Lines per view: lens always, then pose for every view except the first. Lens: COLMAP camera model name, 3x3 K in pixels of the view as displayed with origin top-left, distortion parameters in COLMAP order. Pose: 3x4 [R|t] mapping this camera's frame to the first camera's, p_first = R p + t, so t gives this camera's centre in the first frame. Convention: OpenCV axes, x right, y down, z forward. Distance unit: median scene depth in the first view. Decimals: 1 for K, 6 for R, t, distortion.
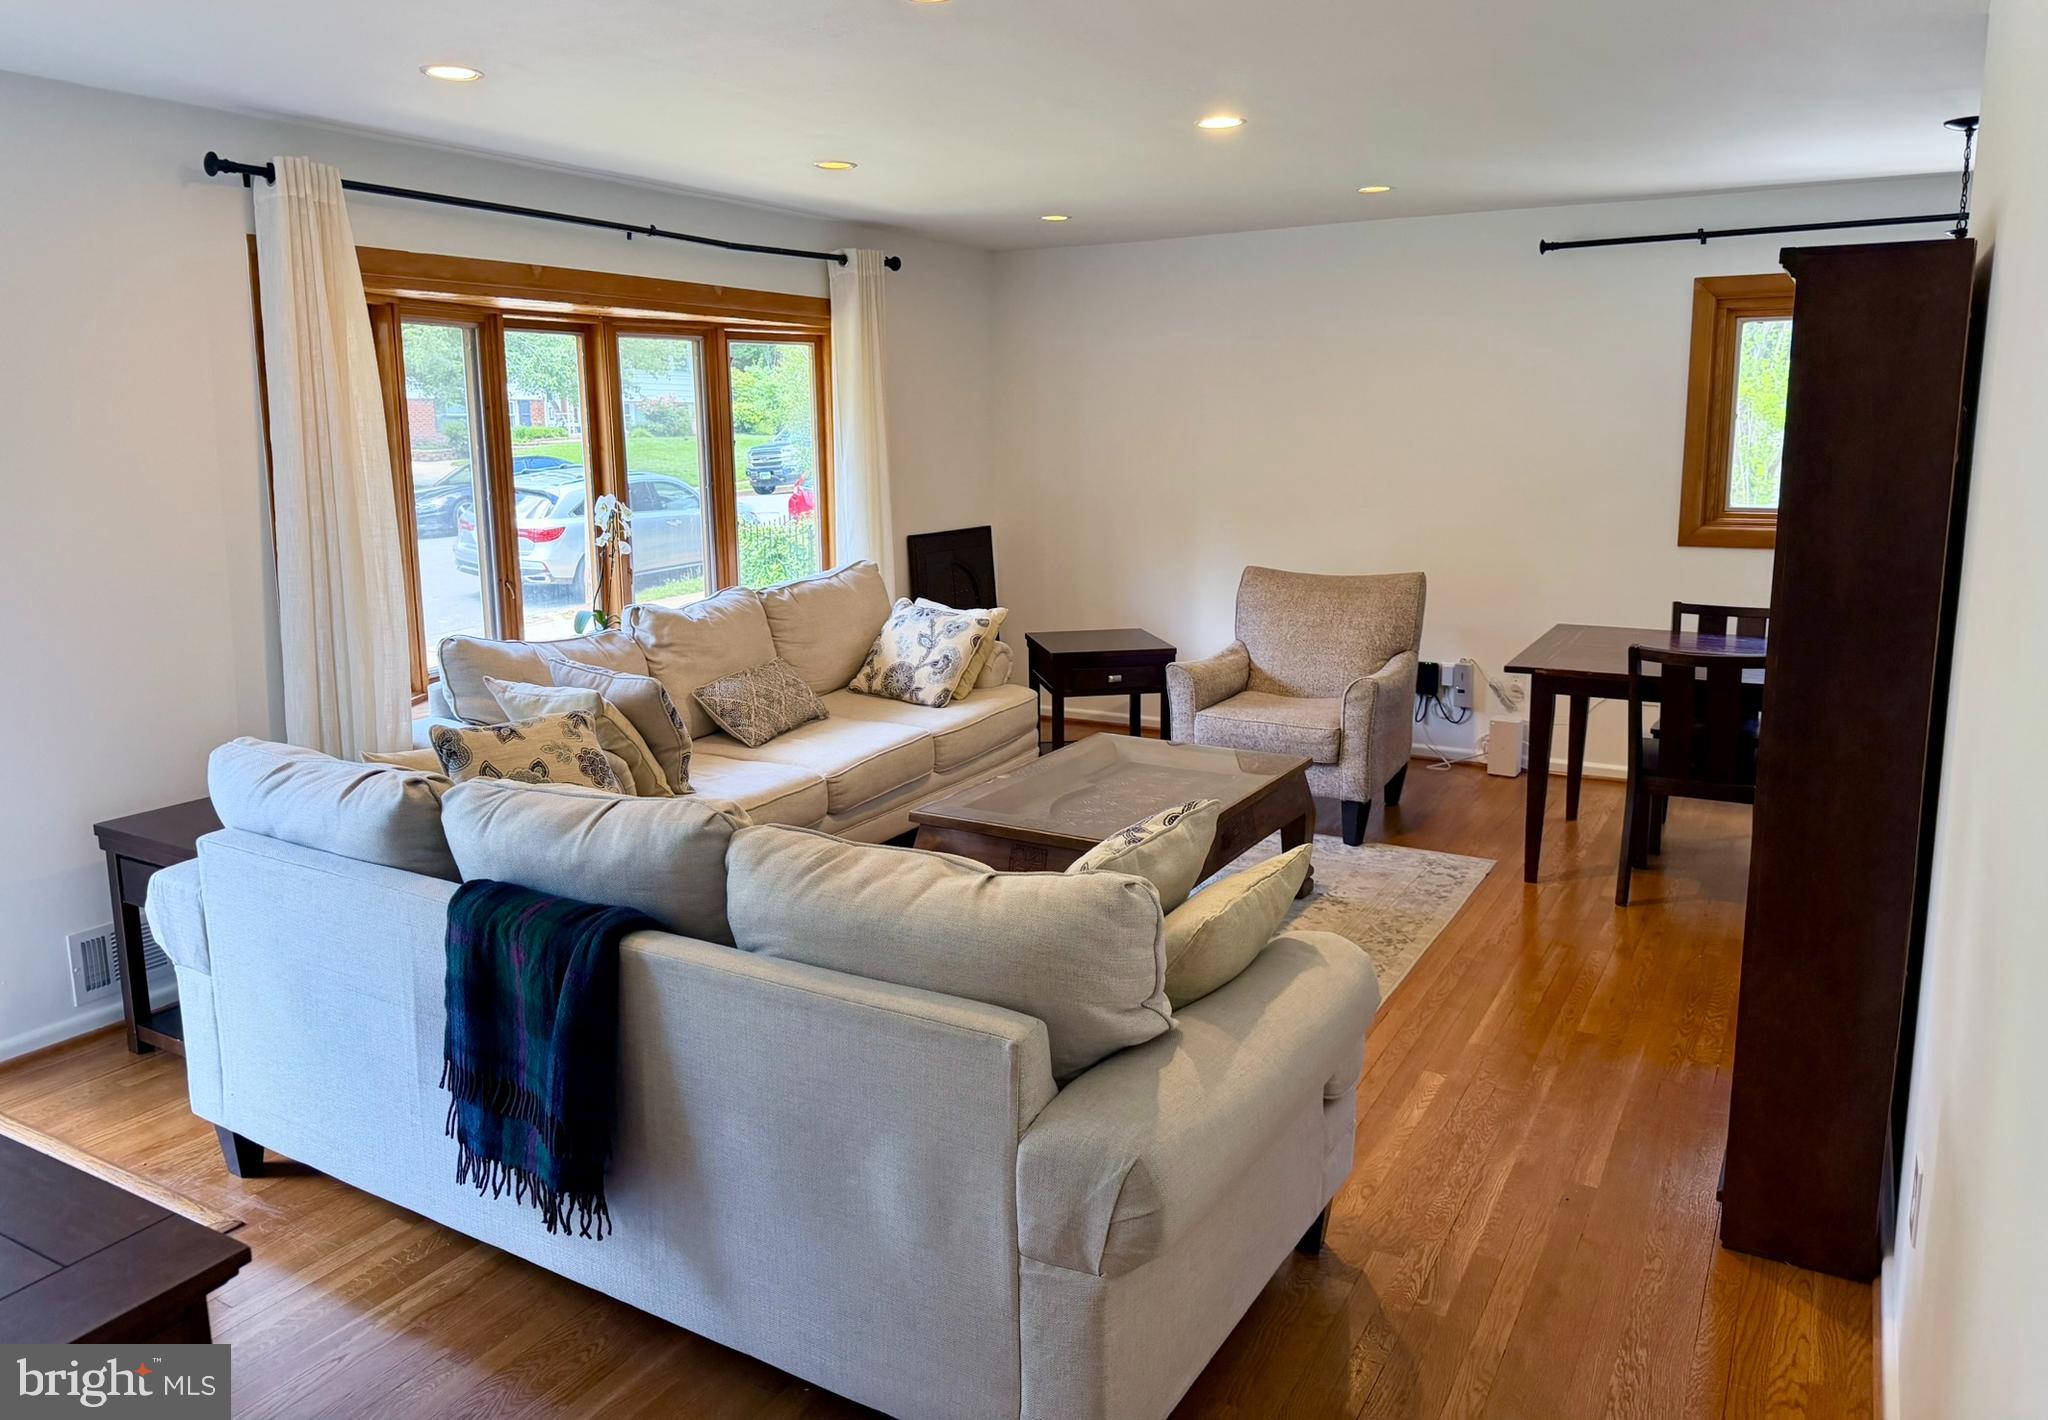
lens RADIAL K [[1449.7, 0, 1024.0], [0, 1449.7, 710.0], [0, 0, 1]] dist [0.001924, 0.000987]
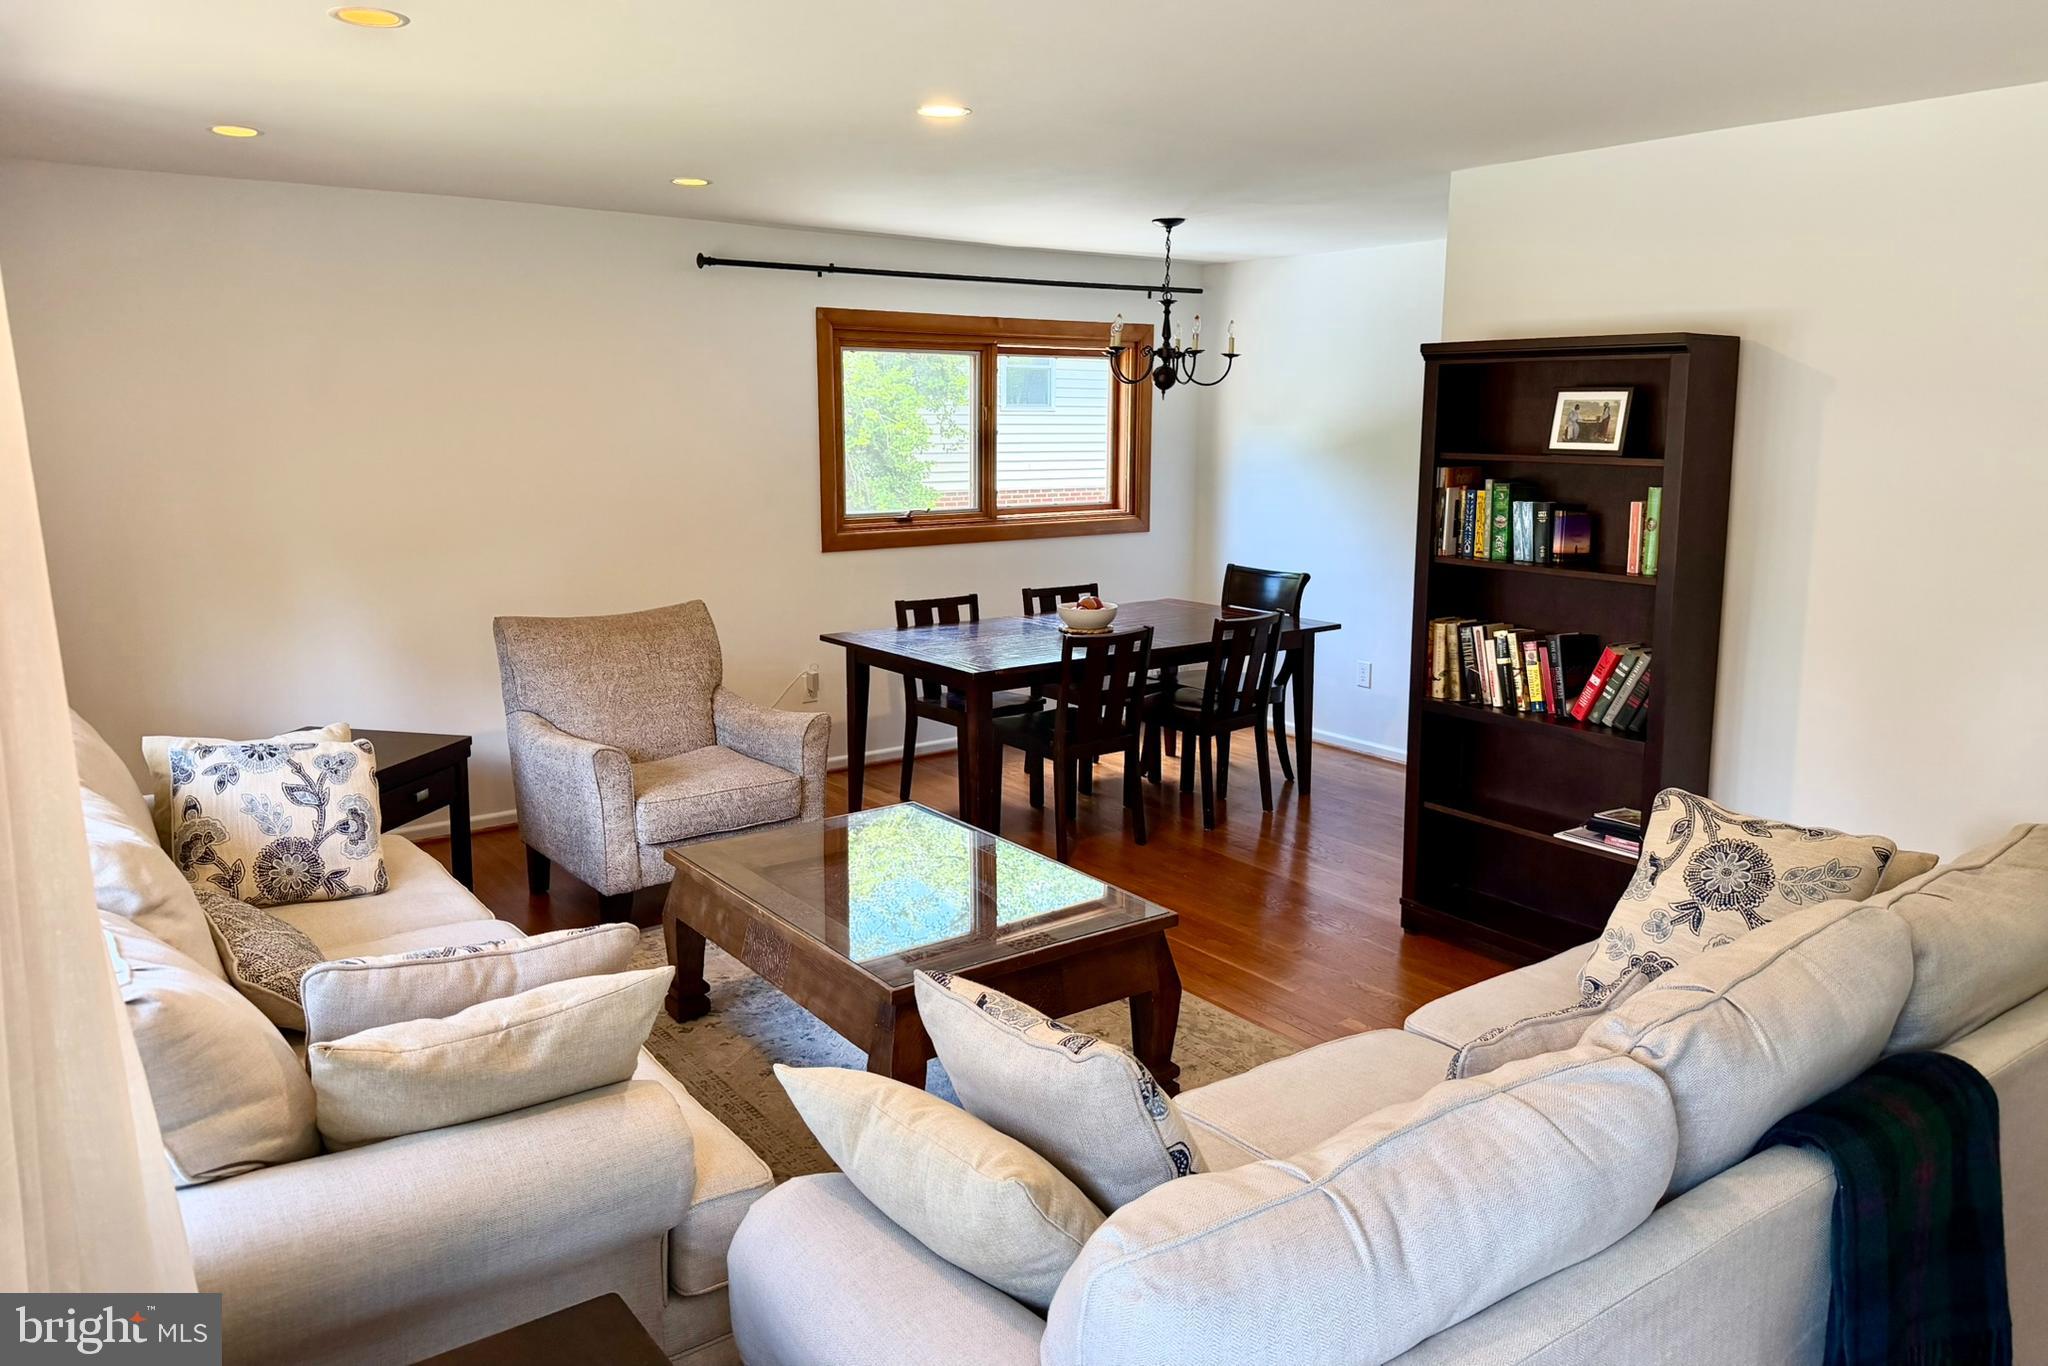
lens RADIAL K [[1355.3, 0, 1024.0], [0, 1355.3, 683.0], [0, 0, 1]] dist [-0.001963, -0.000579]
pose [[0.389427, -0.162351, 0.906636, -0.462990], [0.171996, 0.979846, 0.101584, -0.100893], [-0.904856, 0.116378, 0.409502, 0.489730]]
